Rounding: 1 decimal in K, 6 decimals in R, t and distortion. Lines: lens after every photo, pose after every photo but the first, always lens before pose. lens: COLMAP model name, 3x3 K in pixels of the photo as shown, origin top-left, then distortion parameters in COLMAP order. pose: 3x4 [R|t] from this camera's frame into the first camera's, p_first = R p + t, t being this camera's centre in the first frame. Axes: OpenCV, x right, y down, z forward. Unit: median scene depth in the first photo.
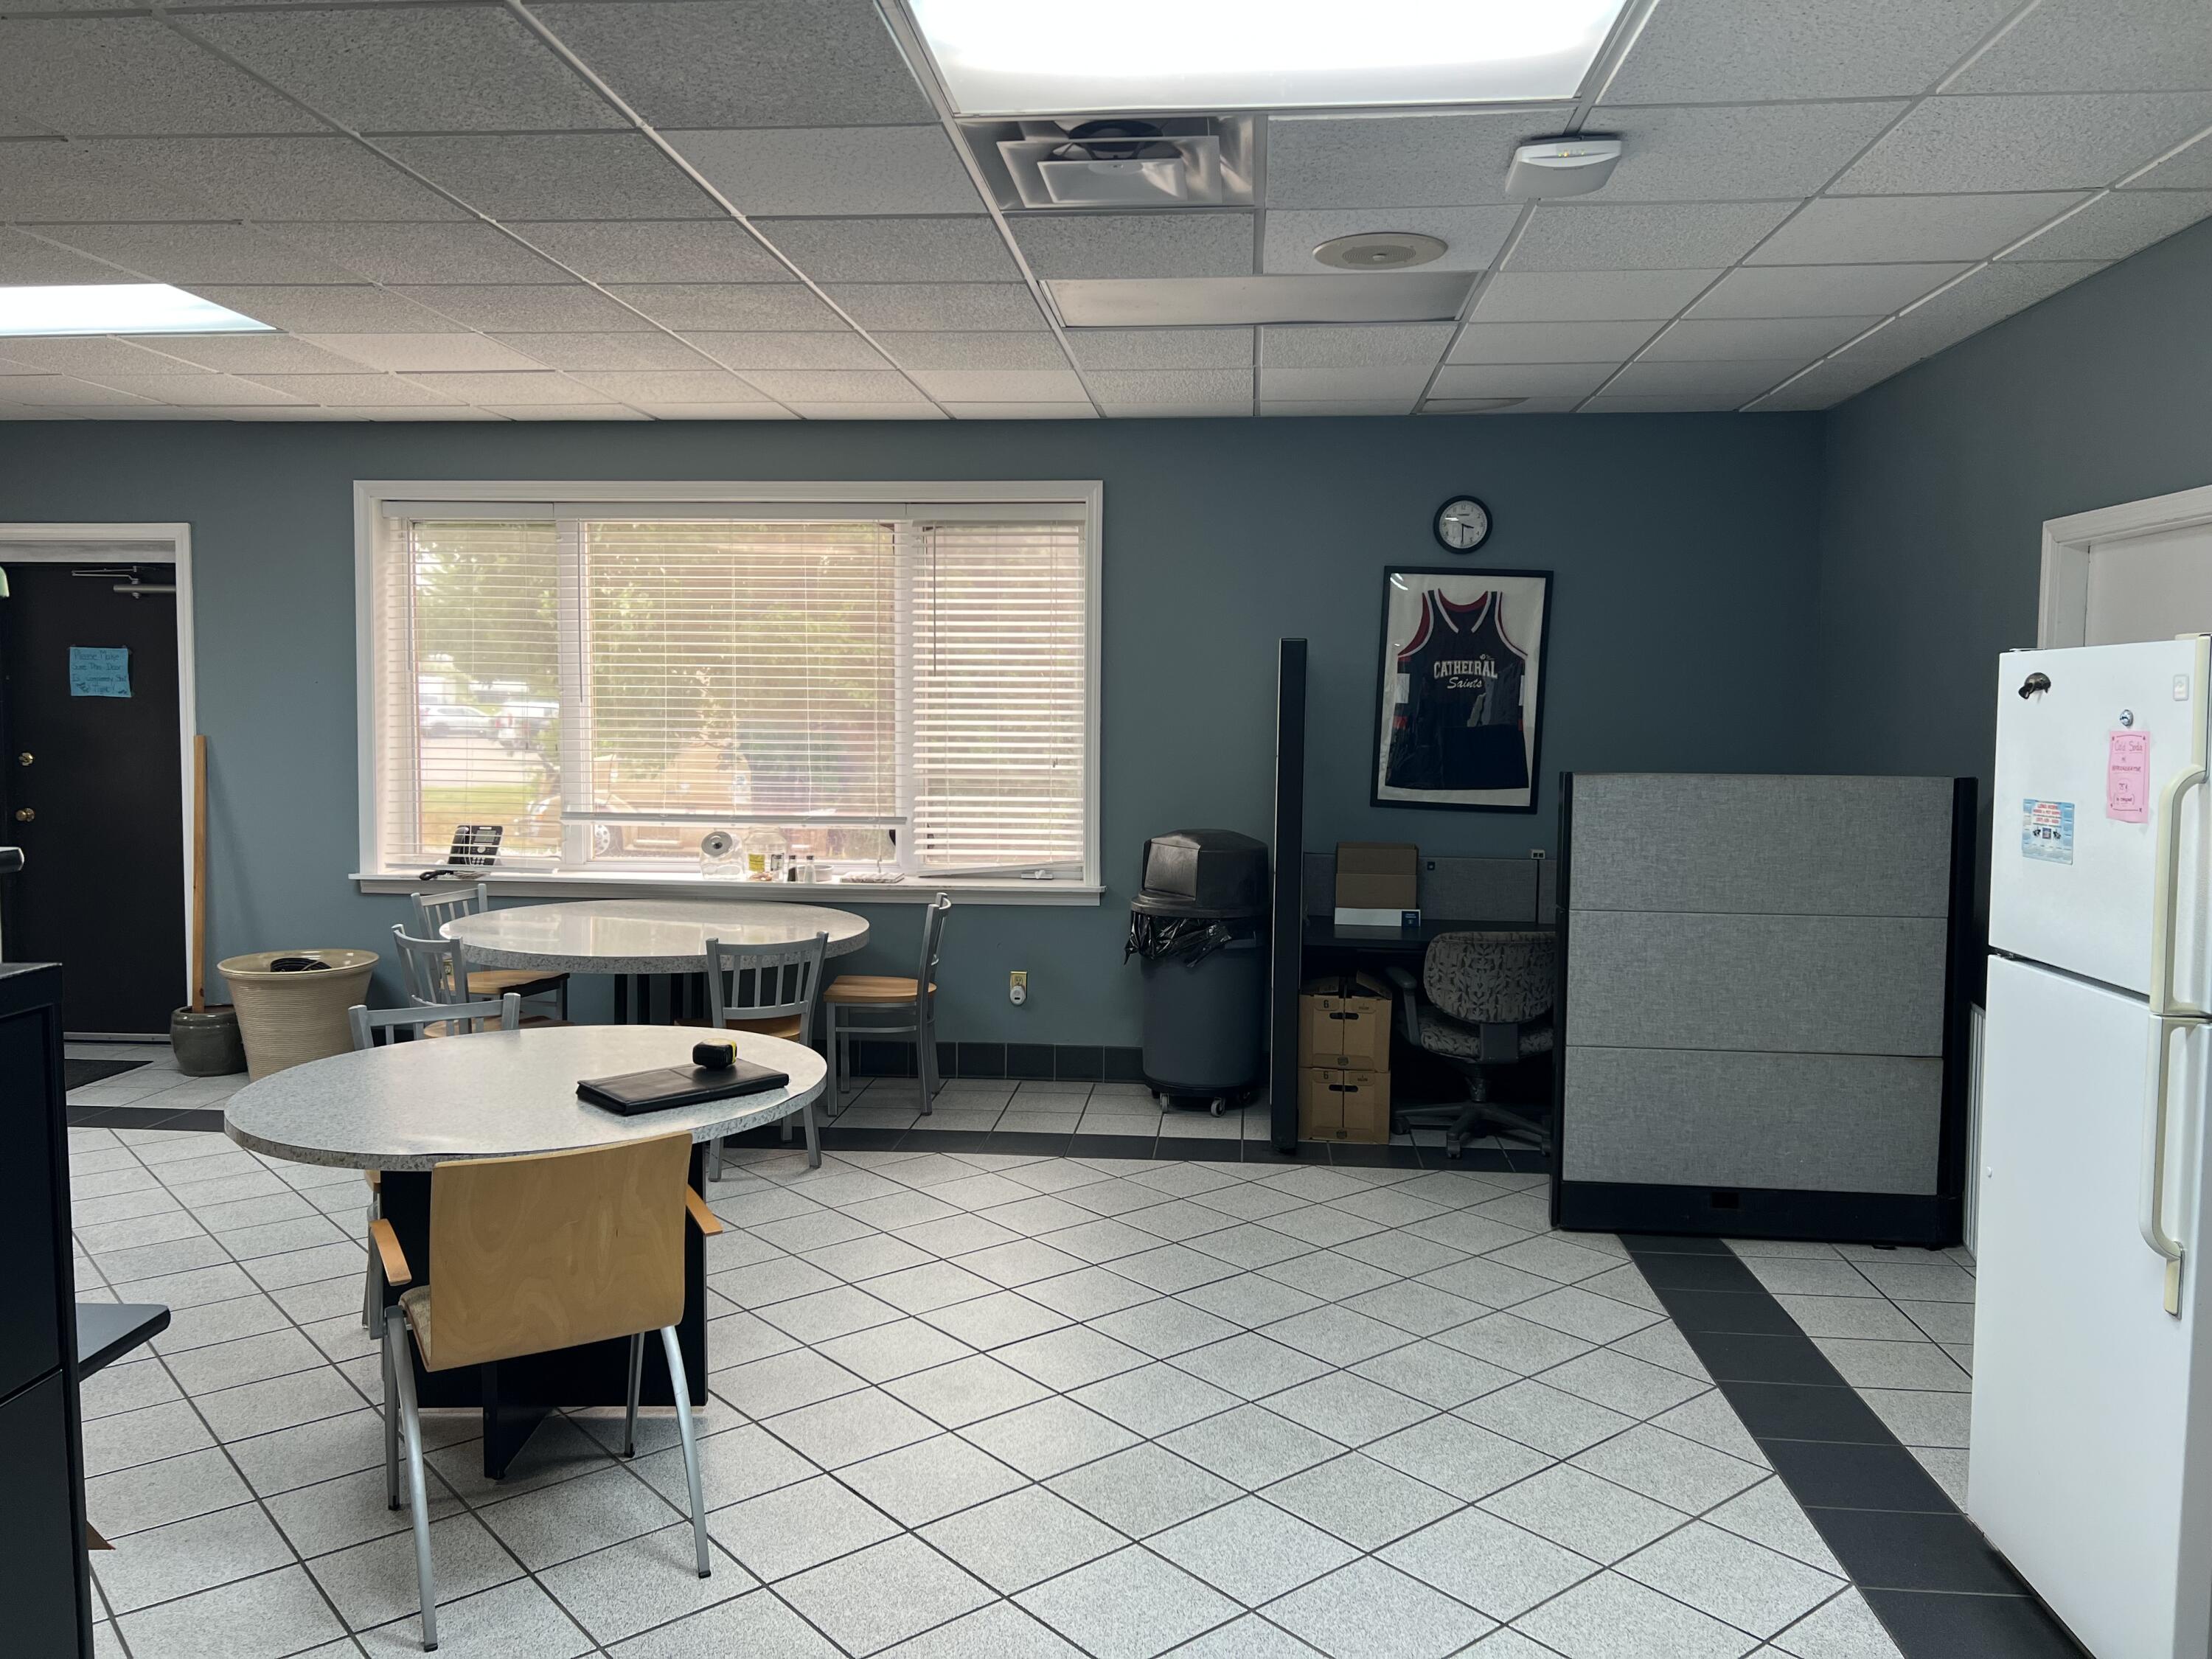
lens RADIAL K [[1680.4, 0, 1106.0], [0, 1680.4, 829.5], [0, 0, 1]] dist [-0.004765, -0.002656]
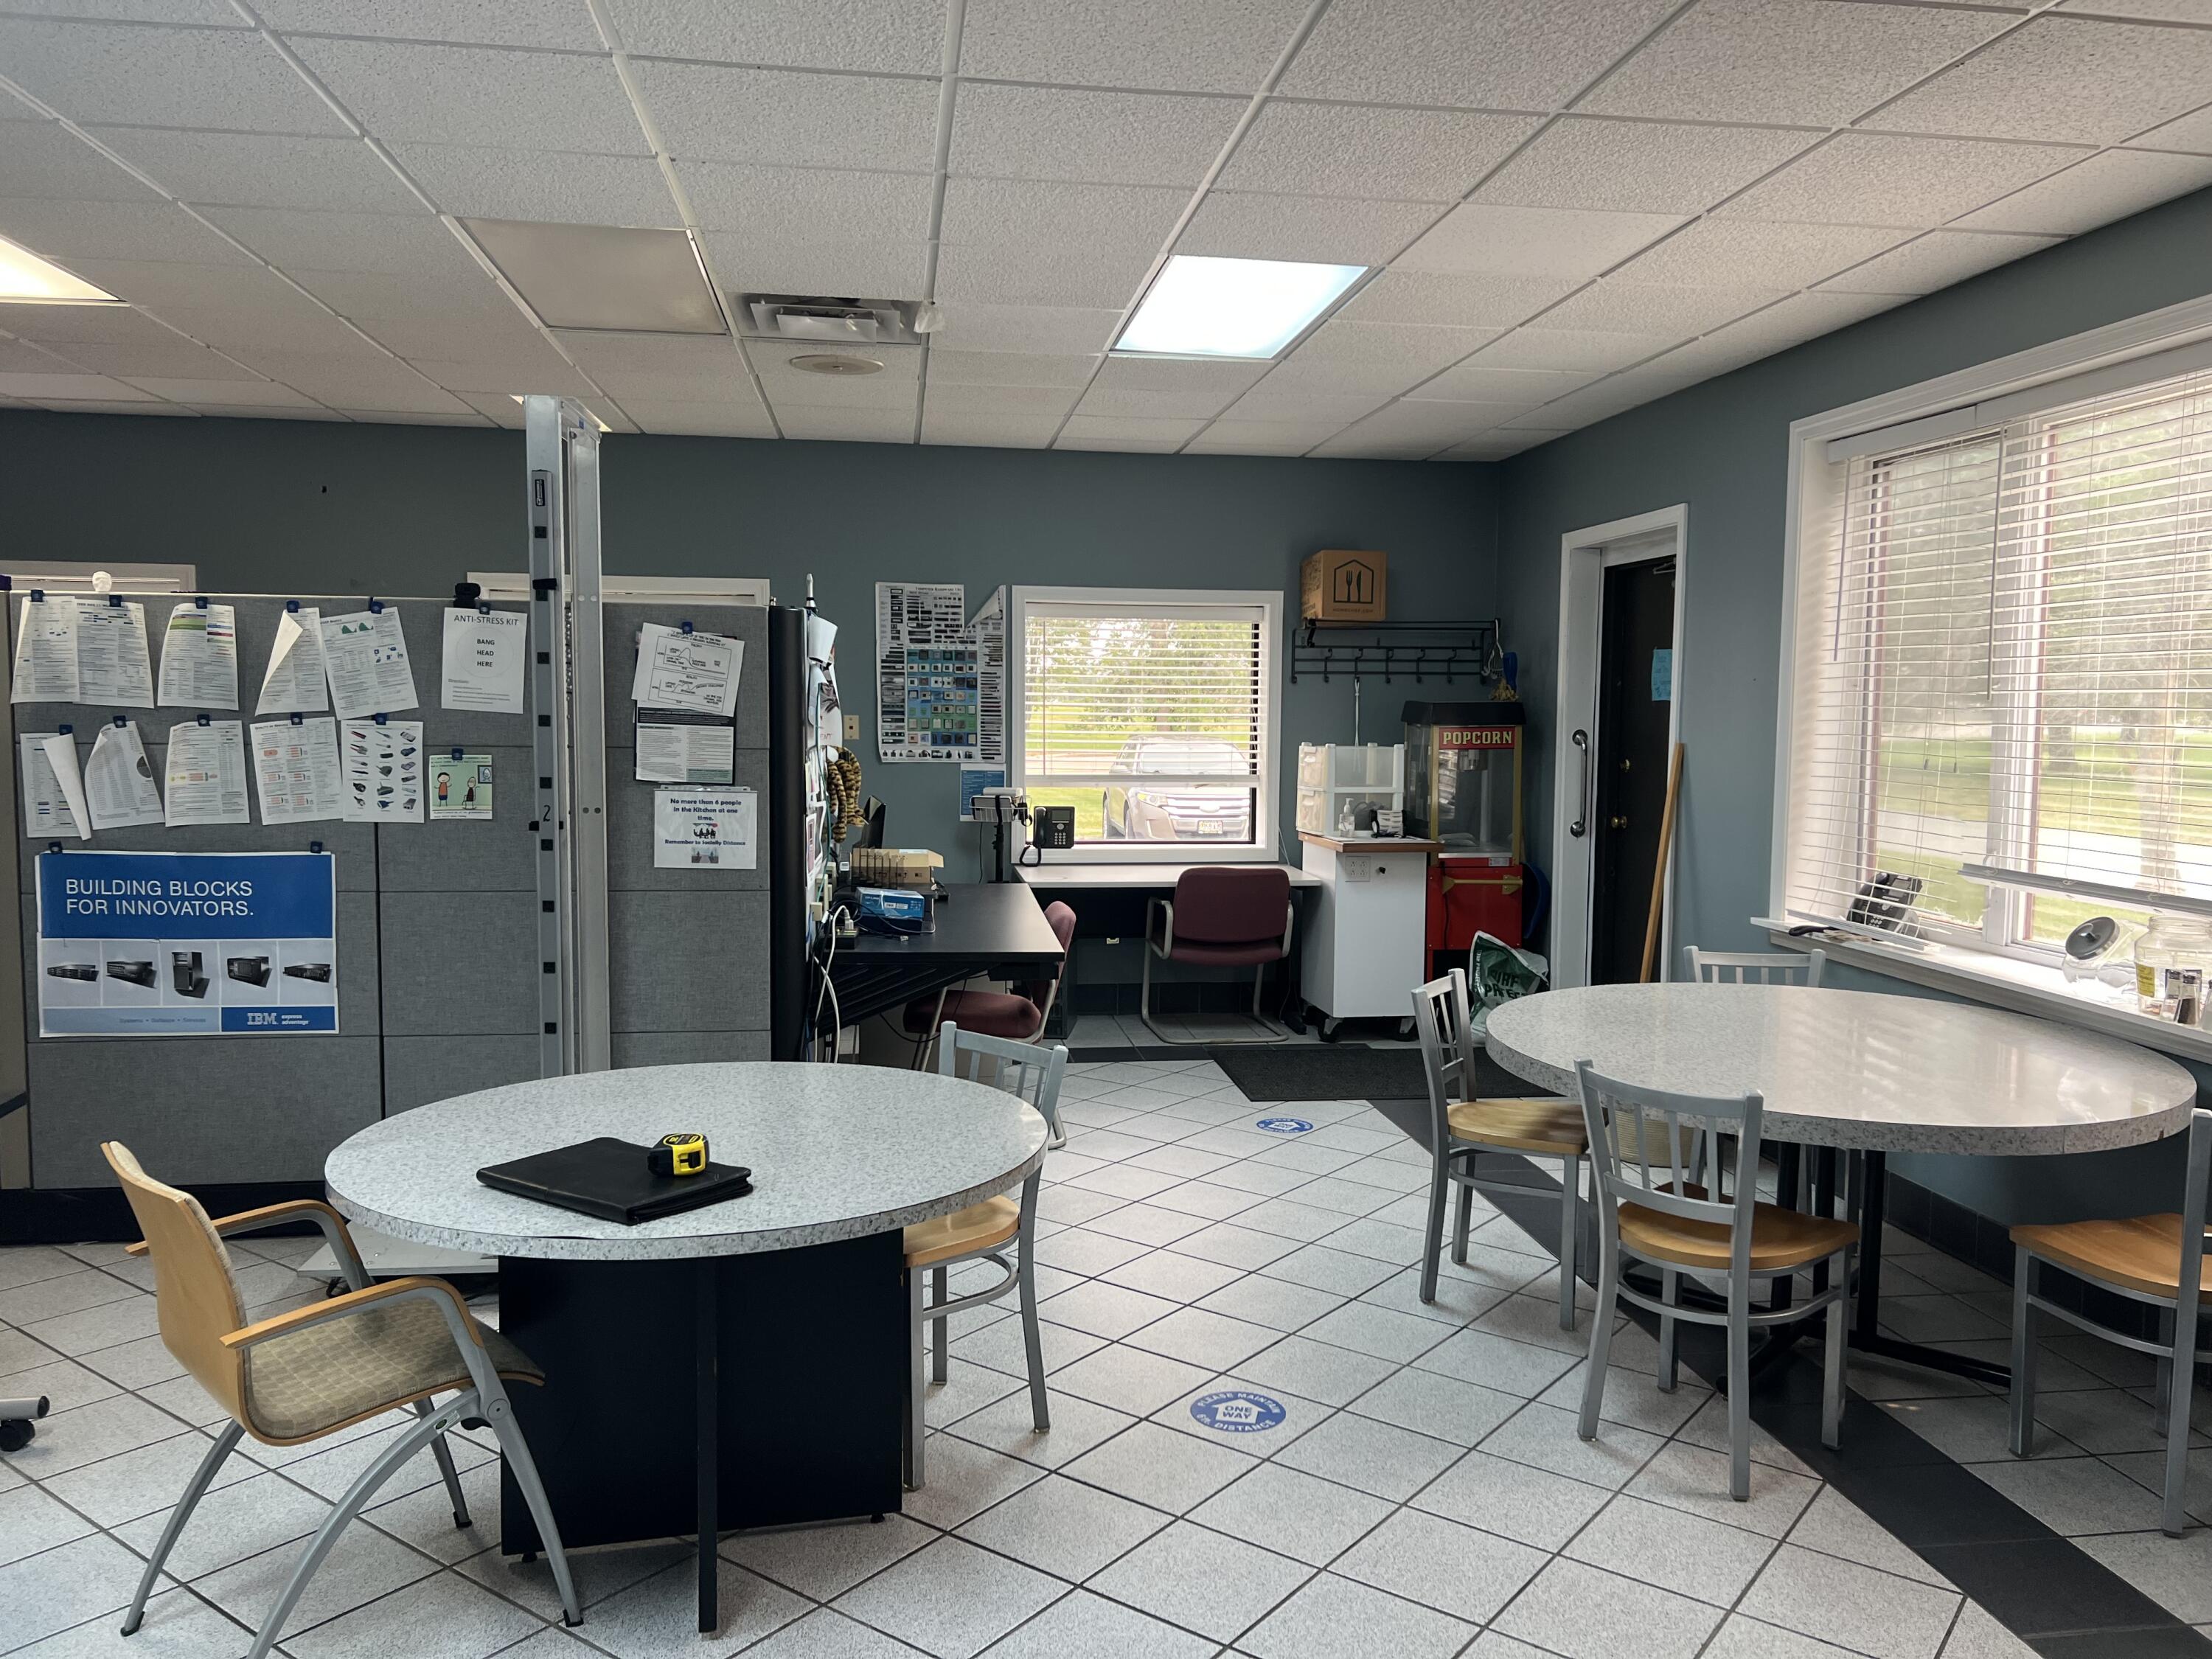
lens RADIAL K [[1680.4, 0, 1106.0], [0, 1680.4, 829.5], [0, 0, 1]] dist [-0.004765, -0.002656]
pose [[0.219803, 0.065947, -0.973313, 0.262070], [-0.080975, 0.995503, 0.049164, -0.030405], [0.972178, 0.068007, 0.224154, 0.520326]]
